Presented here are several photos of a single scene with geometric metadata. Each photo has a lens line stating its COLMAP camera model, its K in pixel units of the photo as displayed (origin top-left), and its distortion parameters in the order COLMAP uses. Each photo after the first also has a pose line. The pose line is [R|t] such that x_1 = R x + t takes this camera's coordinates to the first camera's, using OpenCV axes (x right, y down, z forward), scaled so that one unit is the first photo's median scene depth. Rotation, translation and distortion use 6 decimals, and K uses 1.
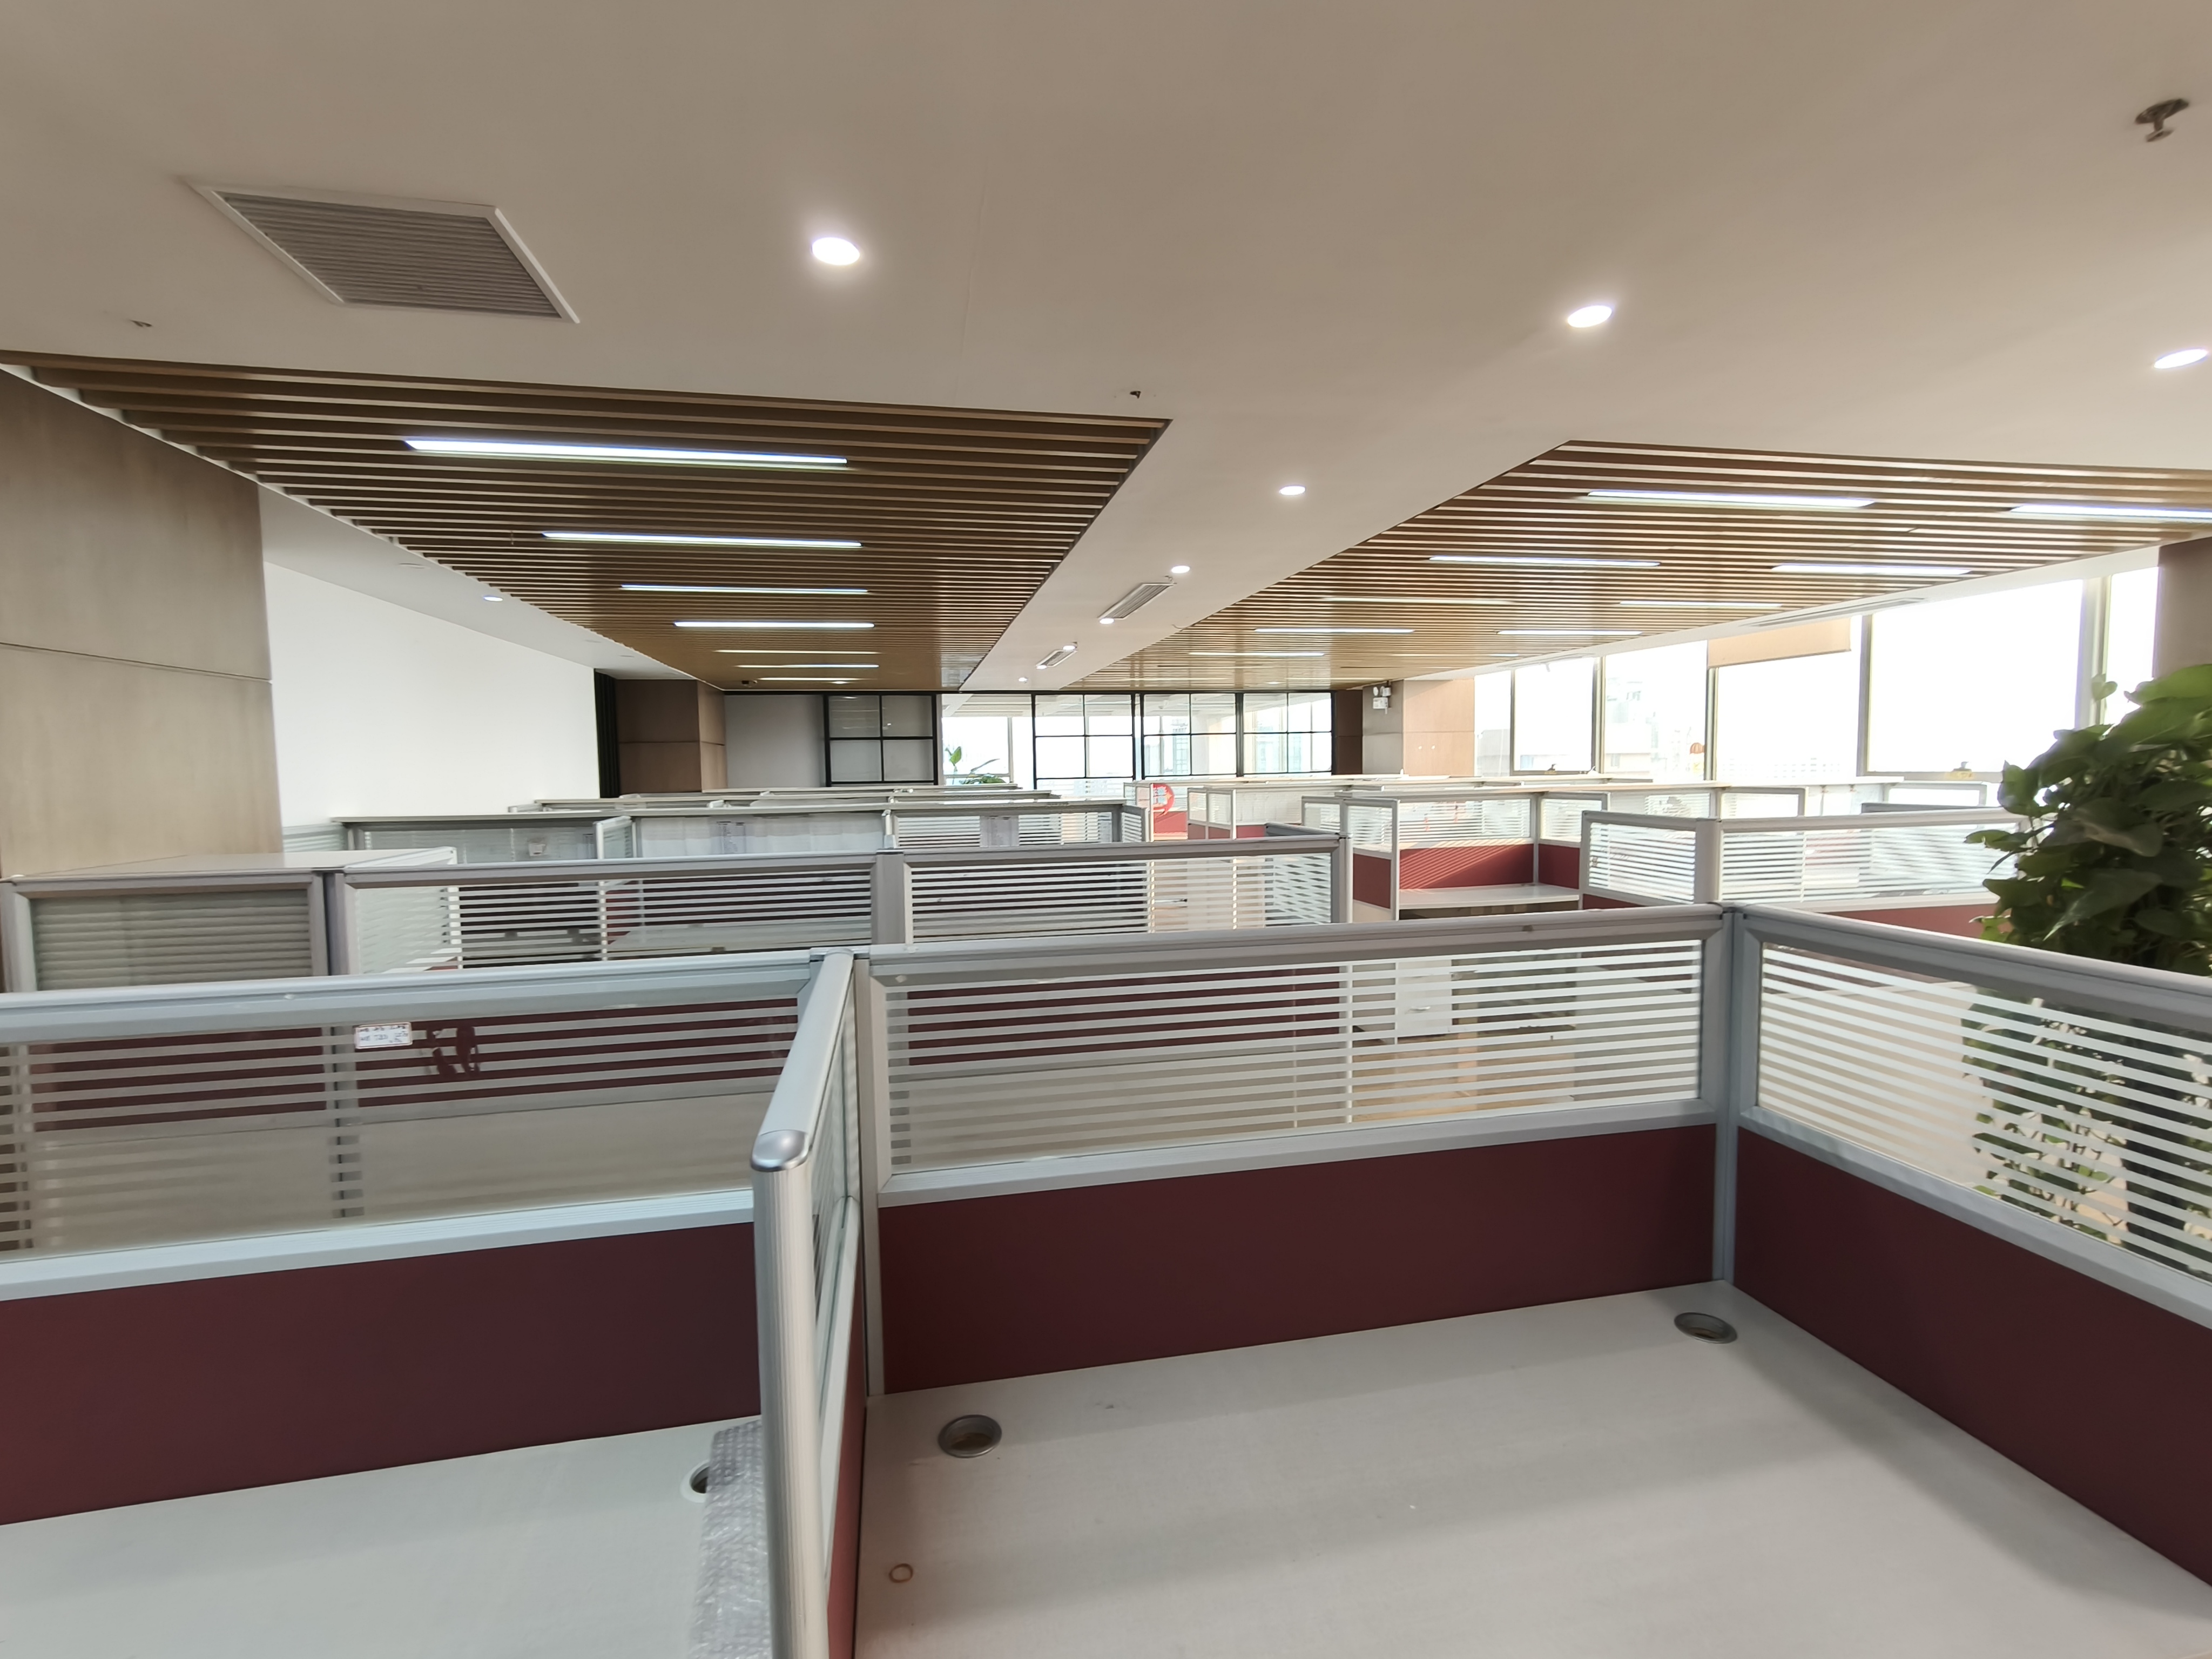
lens RADIAL K [[1012.6, 0, 1106.0], [0, 1012.6, 829.5], [0, 0, 1]] dist [0.000800, 0.000220]
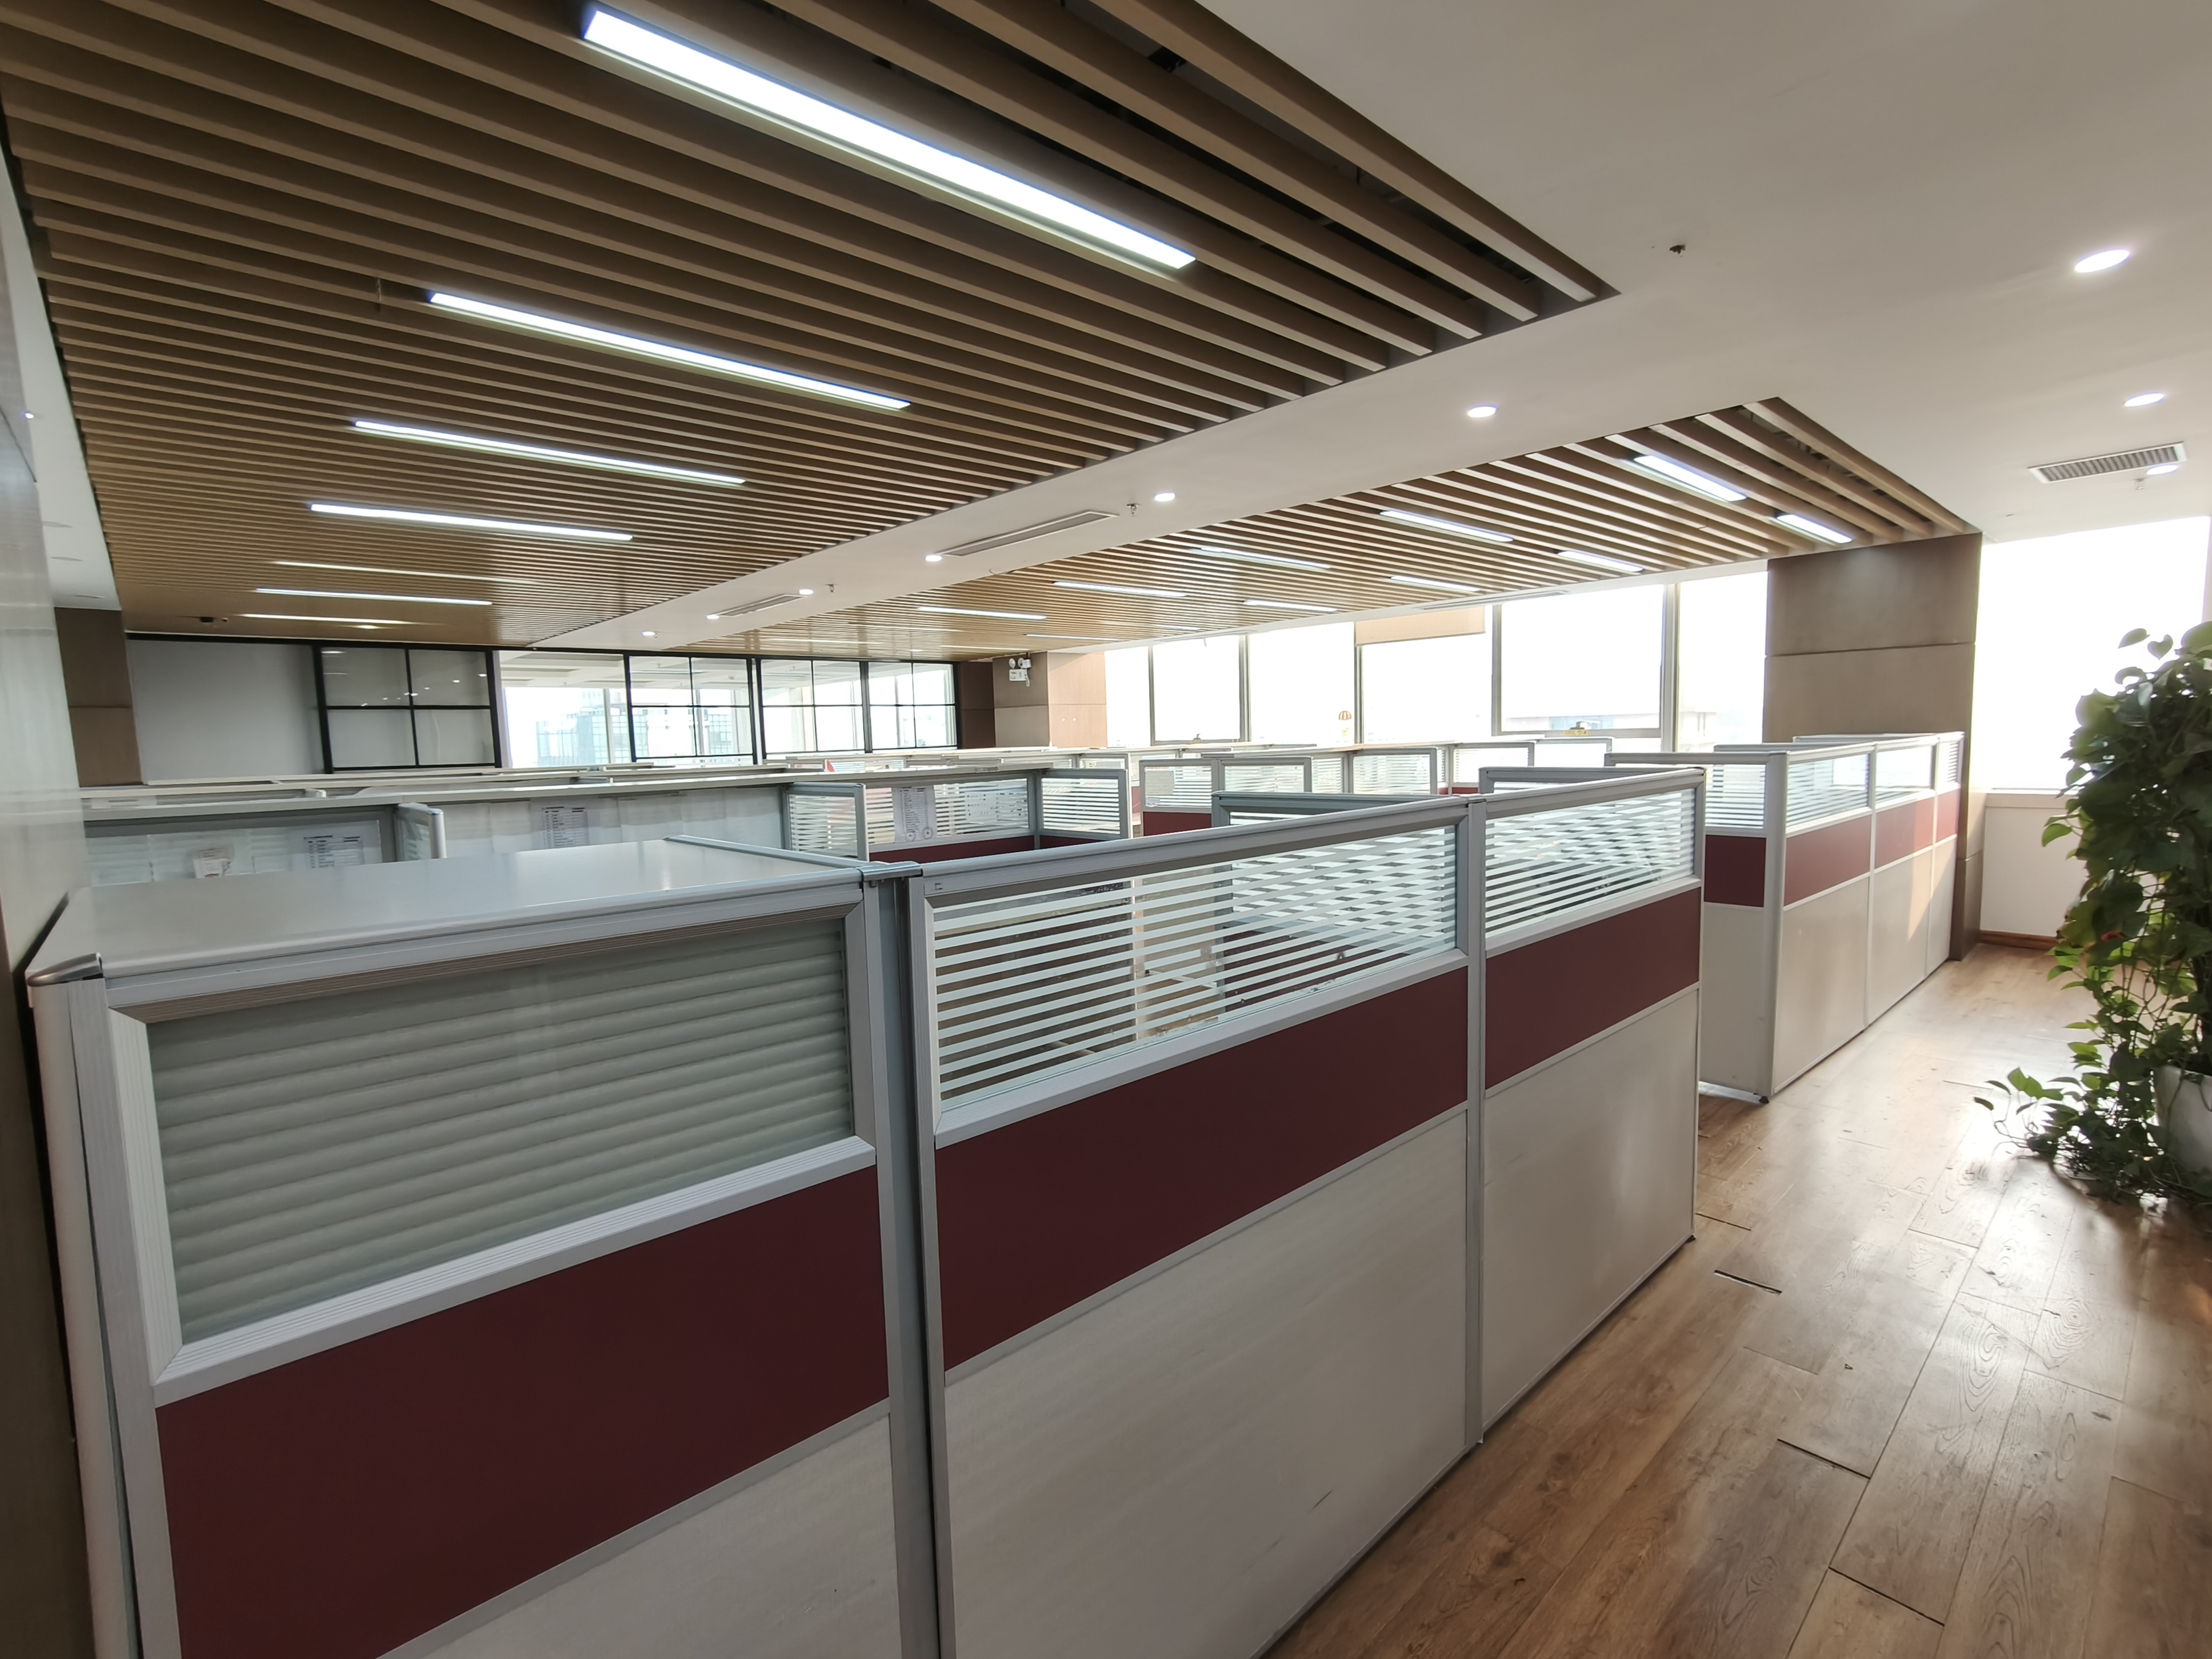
lens RADIAL K [[1012.6, 0, 1106.0], [0, 1012.6, 829.5], [0, 0, 1]] dist [0.000800, 0.000220]
pose [[0.856826, -0.055399, 0.512621, -0.173754], [0.047401, 0.998464, 0.028675, 0.002083], [-0.513422, -0.000271, 0.858136, 0.104404]]
